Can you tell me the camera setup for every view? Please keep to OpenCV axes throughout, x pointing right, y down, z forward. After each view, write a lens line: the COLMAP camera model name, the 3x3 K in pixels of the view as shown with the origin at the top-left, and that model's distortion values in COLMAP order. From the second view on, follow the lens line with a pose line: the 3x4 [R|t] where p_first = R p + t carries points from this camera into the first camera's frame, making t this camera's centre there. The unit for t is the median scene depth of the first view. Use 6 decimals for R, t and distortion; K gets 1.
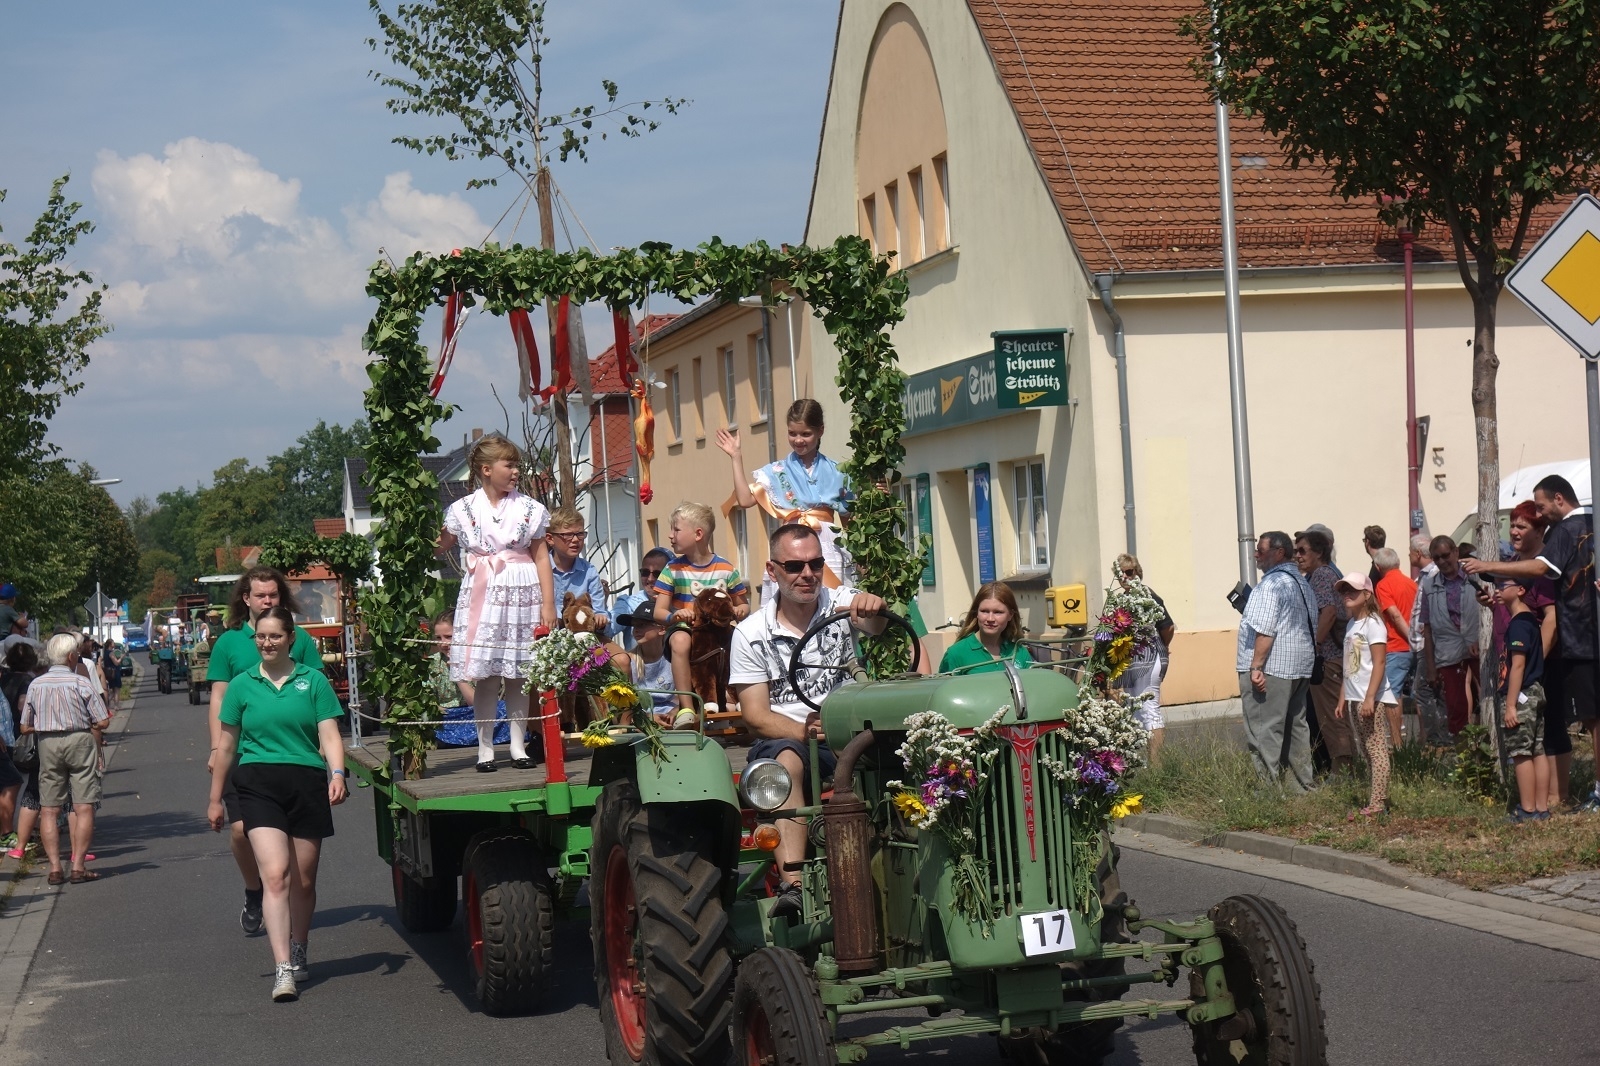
lens RADIAL K [[3177.4, 0, 826.3], [0, 3177.4, 548.8], [0, 0, 1]] dist [0.030381, 0.000000]
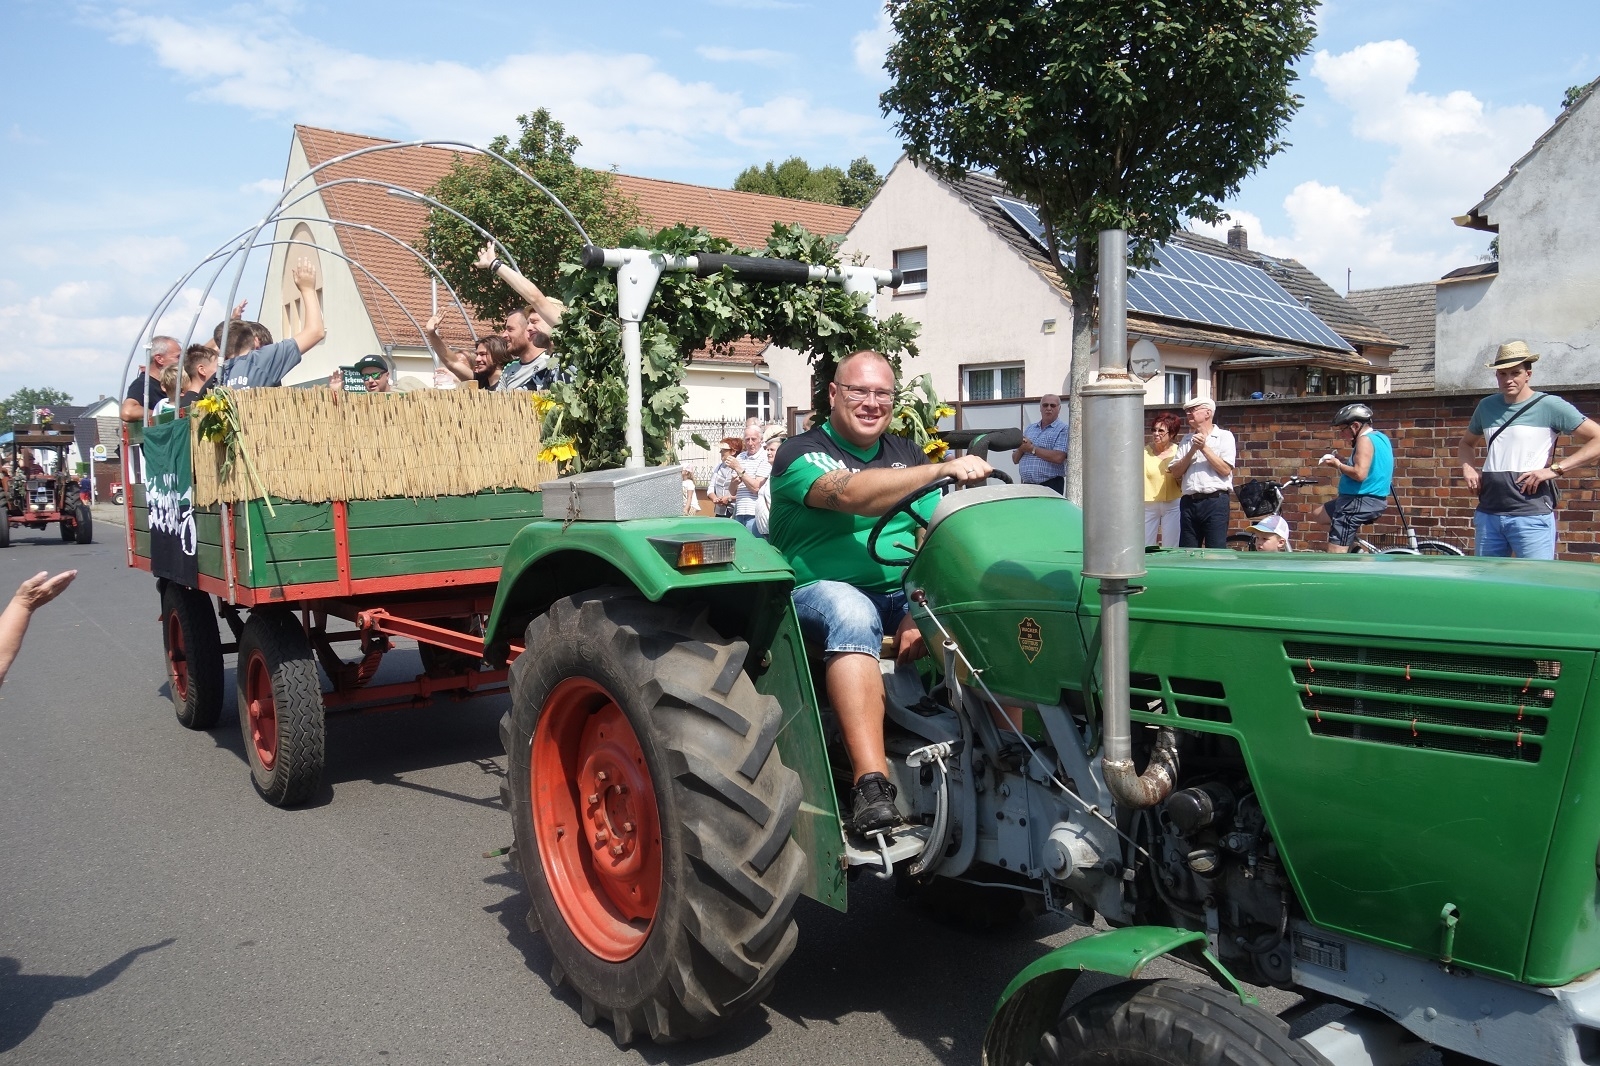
lens RADIAL K [[1269.5, 0, 798.1], [0, 1269.5, 544.0], [0, 0, 1]] dist [-0.005057, -0.024287]
pose [[0.923390, 0.019478, 0.383370, 0.007920], [-0.042128, 0.997821, 0.050776, 0.002449], [-0.381546, -0.063037, 0.922198, -0.017591]]
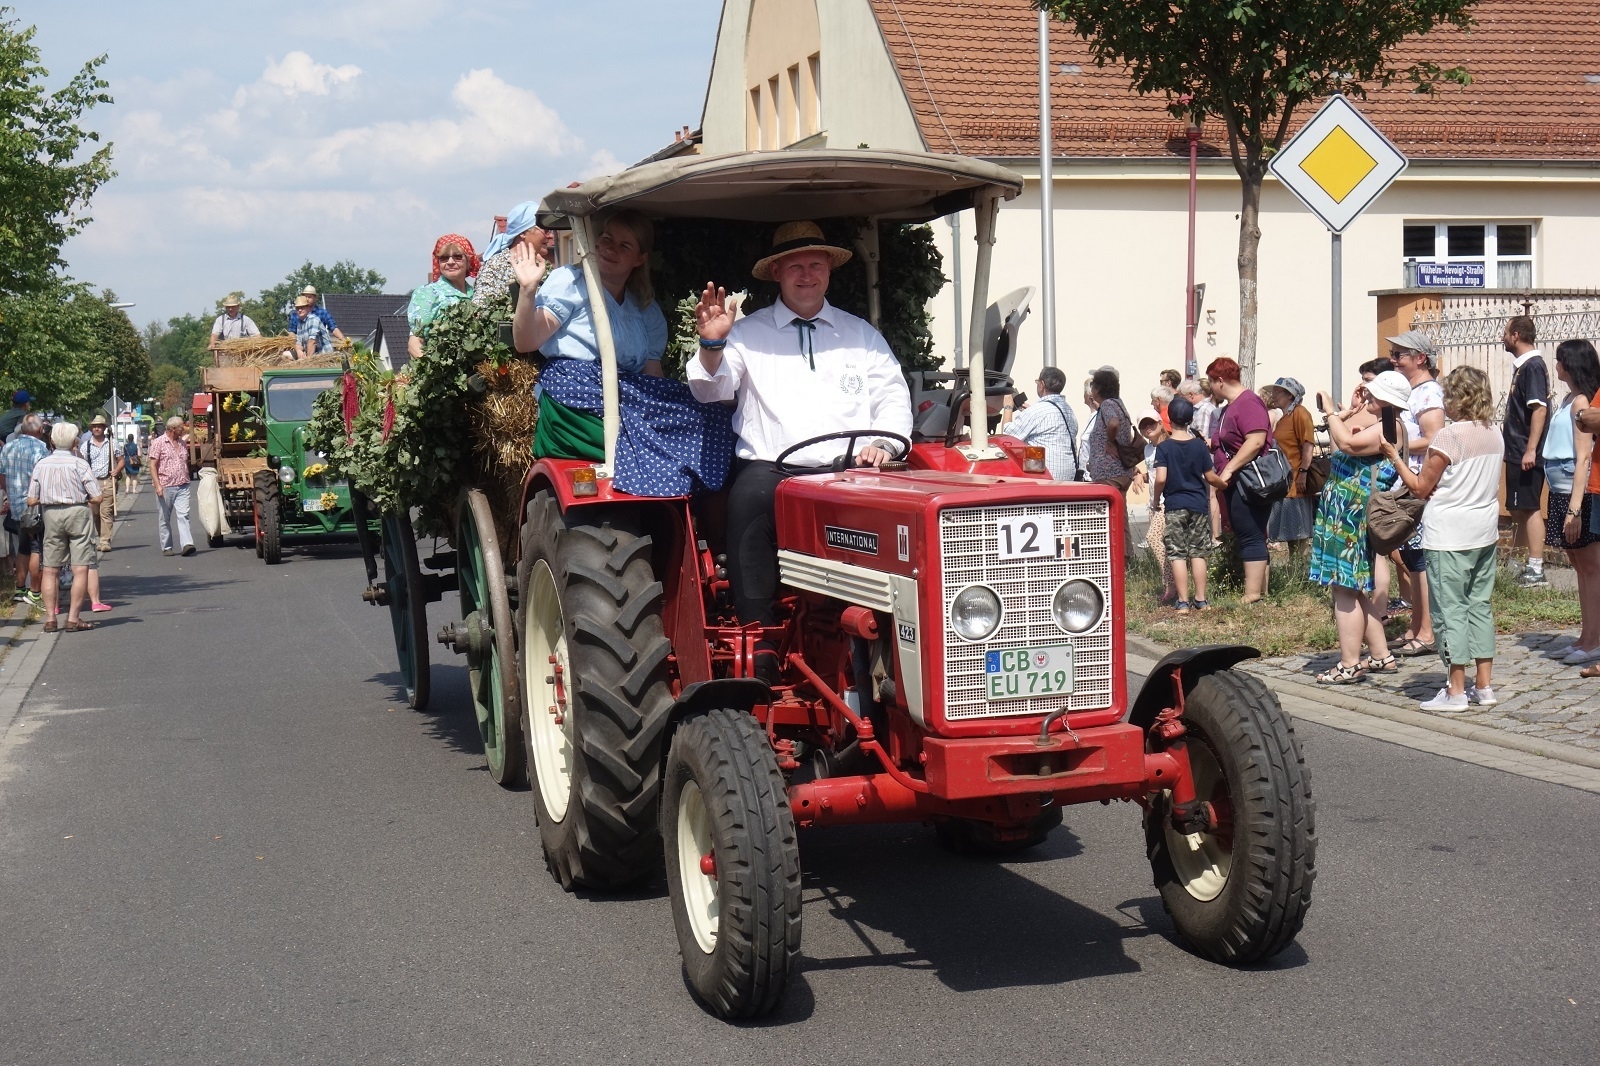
lens RADIAL K [[2568.8, 0, 811.6], [0, 2568.8, 544.8], [0, 0, 1]] dist [0.035697, 0.000000]
pose [[0.998842, 0.029642, 0.037887, 0.003570], [-0.031946, 0.997581, 0.061733, 0.002307], [-0.035965, -0.062871, 0.997373, 0.011239]]
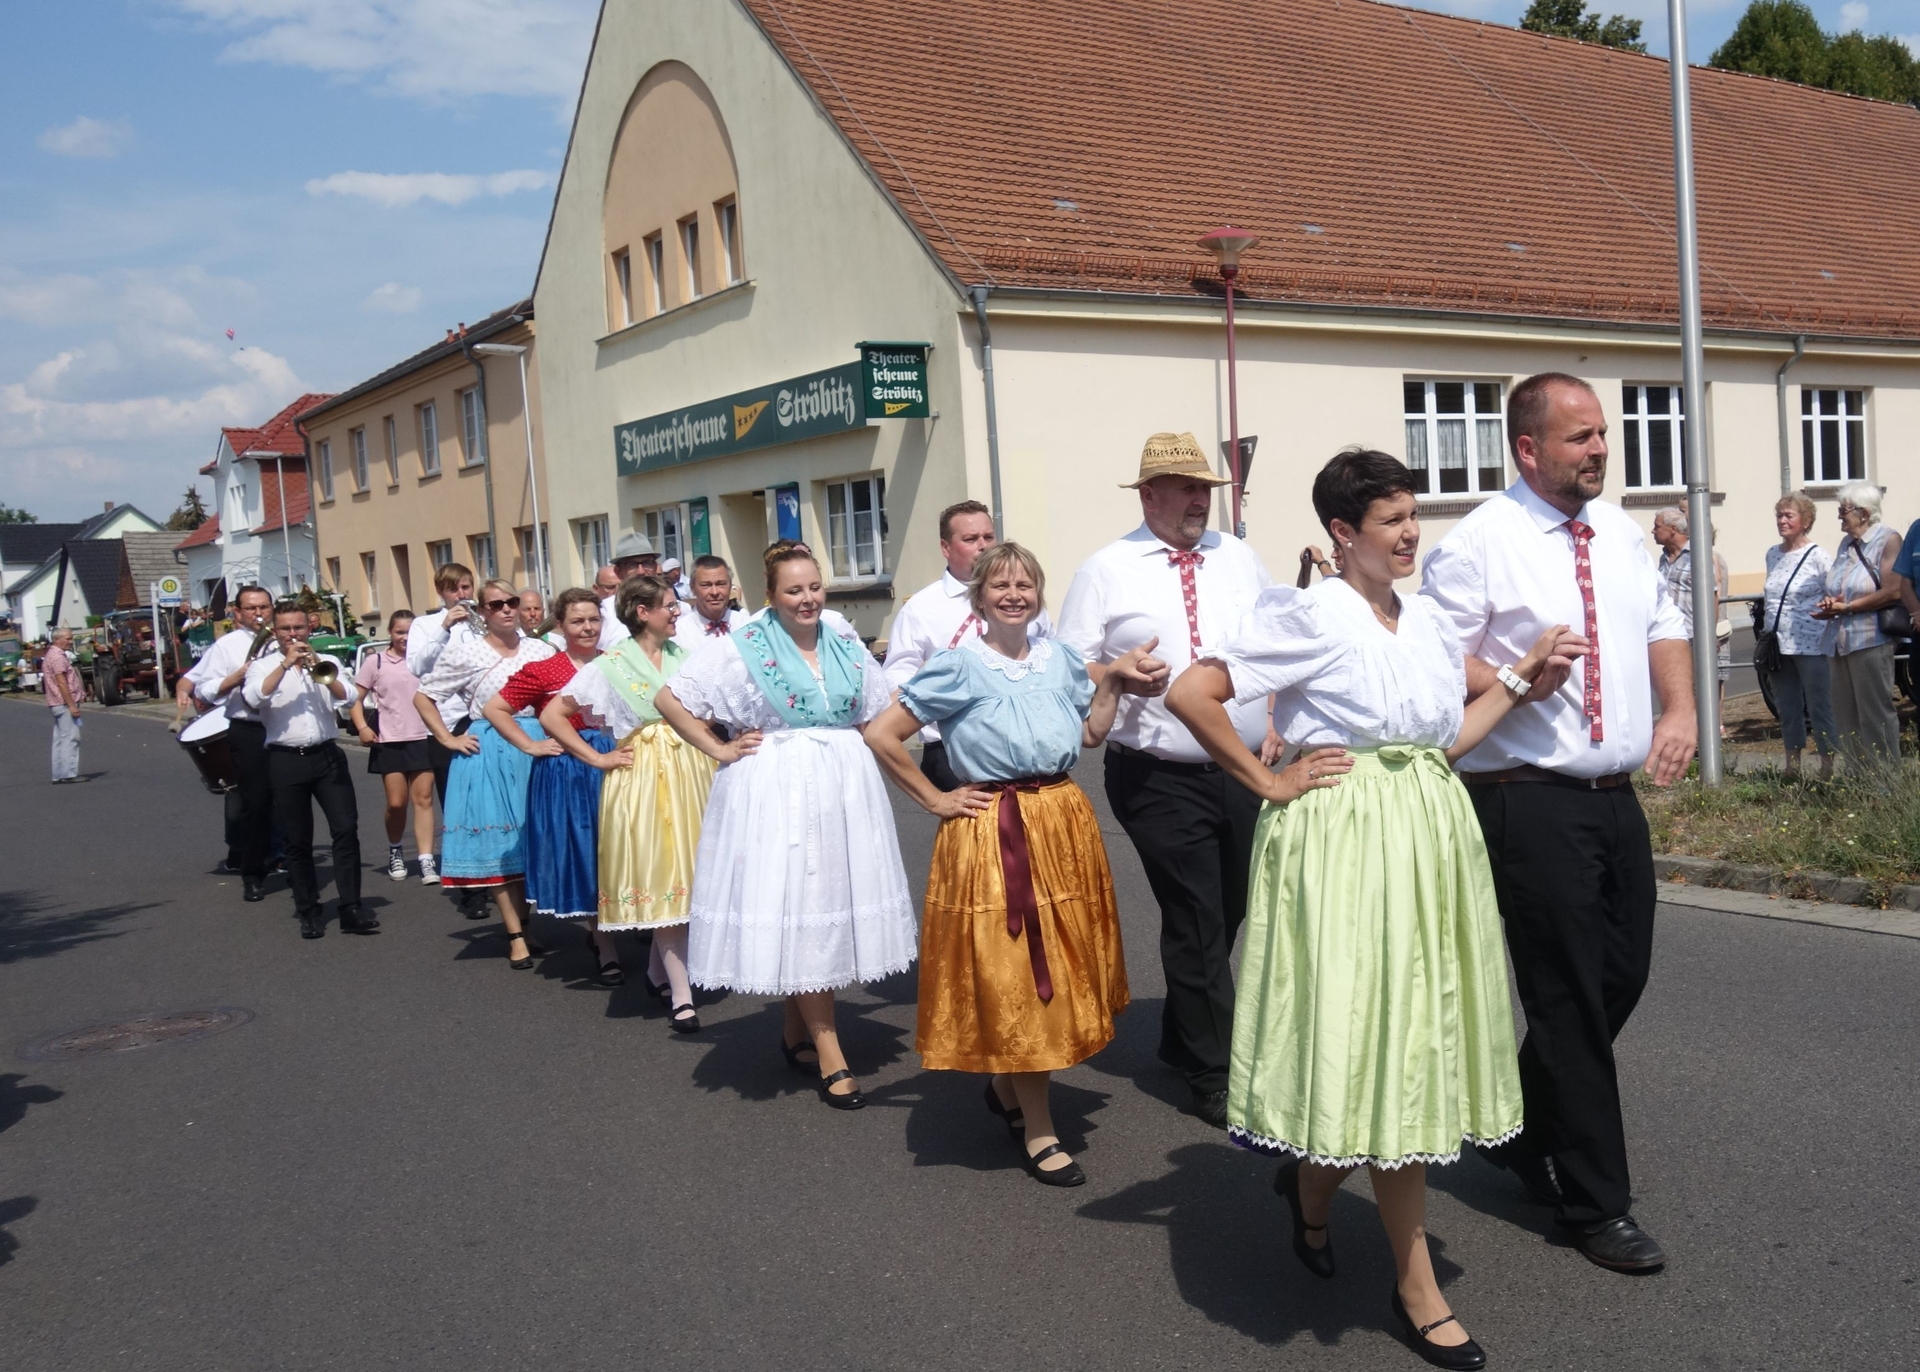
lens RADIAL K [[1791.8, 0, 1094.4], [0, 1791.8, 689.9], [0, 0, 1]] dist [-0.011752, -0.017198]
pose [[0.910317, -0.026275, 0.413078, -0.117863], [0.006689, 0.998787, 0.048792, 0.015341], [-0.413858, -0.041653, 0.909388, 0.439777]]
